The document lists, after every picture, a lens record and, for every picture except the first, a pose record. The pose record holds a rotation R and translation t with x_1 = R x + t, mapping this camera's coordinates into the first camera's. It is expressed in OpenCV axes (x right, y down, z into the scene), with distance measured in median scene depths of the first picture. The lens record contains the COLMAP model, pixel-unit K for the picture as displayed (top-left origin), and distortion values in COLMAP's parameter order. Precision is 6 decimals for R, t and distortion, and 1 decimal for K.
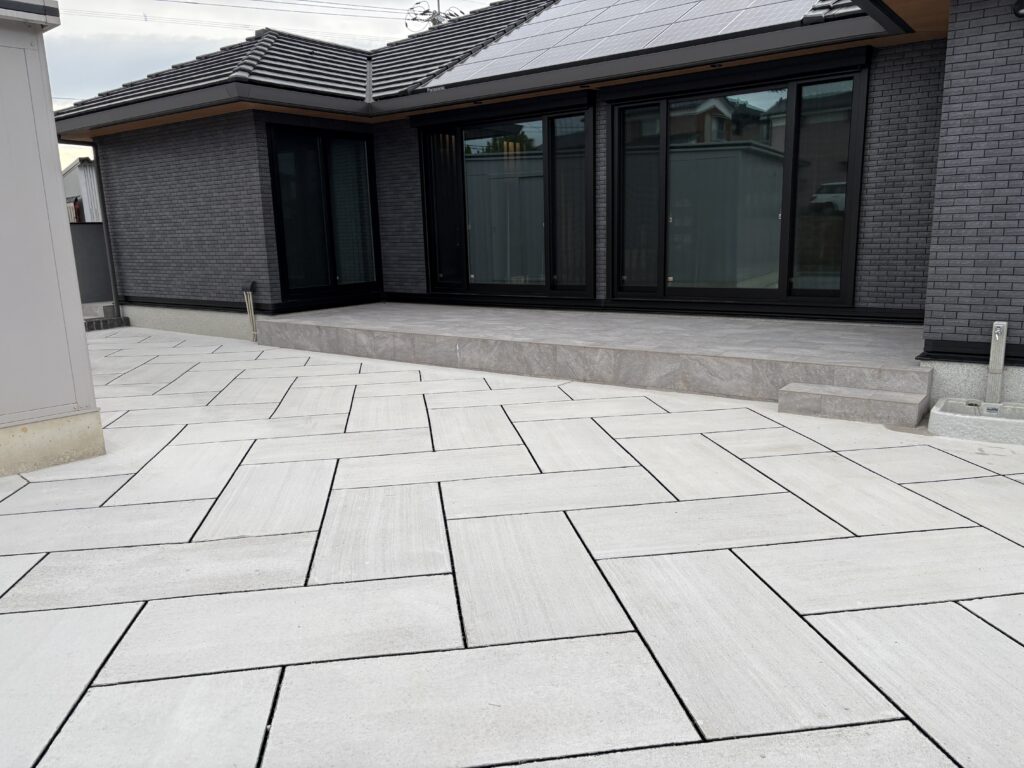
lens RADIAL K [[773.4, 0, 505.7], [0, 773.4, 391.5], [0, 0, 1]] dist [0.053673, -0.002272]
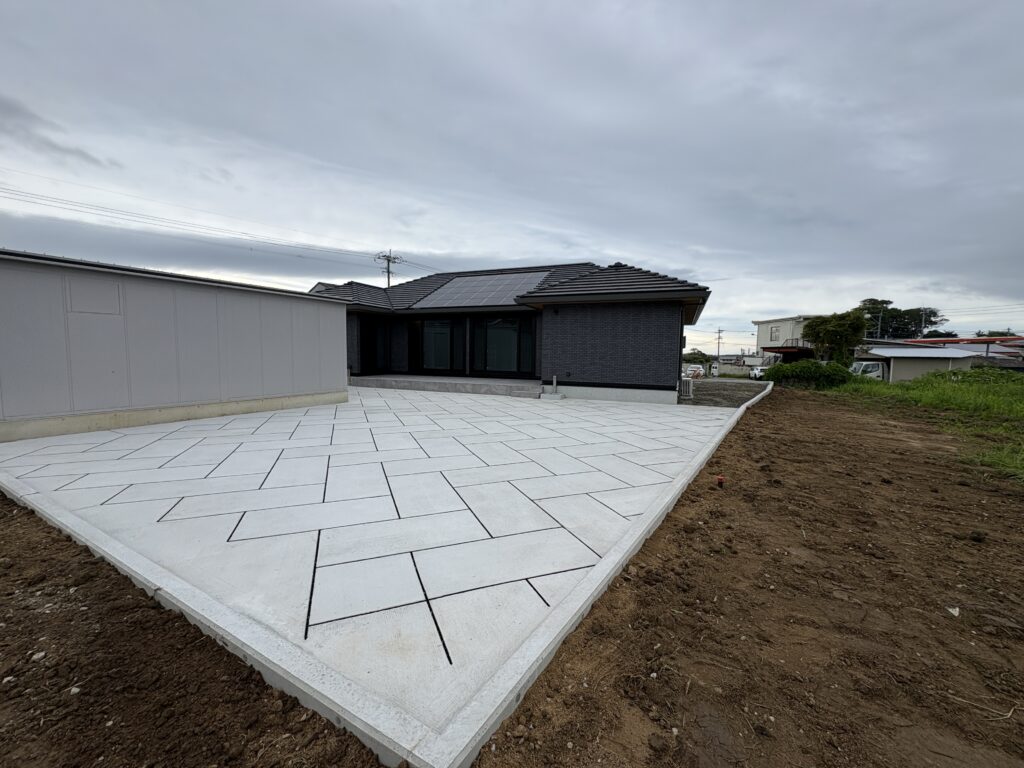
lens RADIAL K [[410.0, 0, 510.9], [0, 410.0, 382.2], [0, 0, 1]] dist [0.000586, 0.000121]
pose [[0.969287, 0.024282, 0.244731, -0.132610], [0.009072, 0.990906, -0.134249, 0.165782], [-0.245766, 0.132346, 0.960252, -0.771232]]
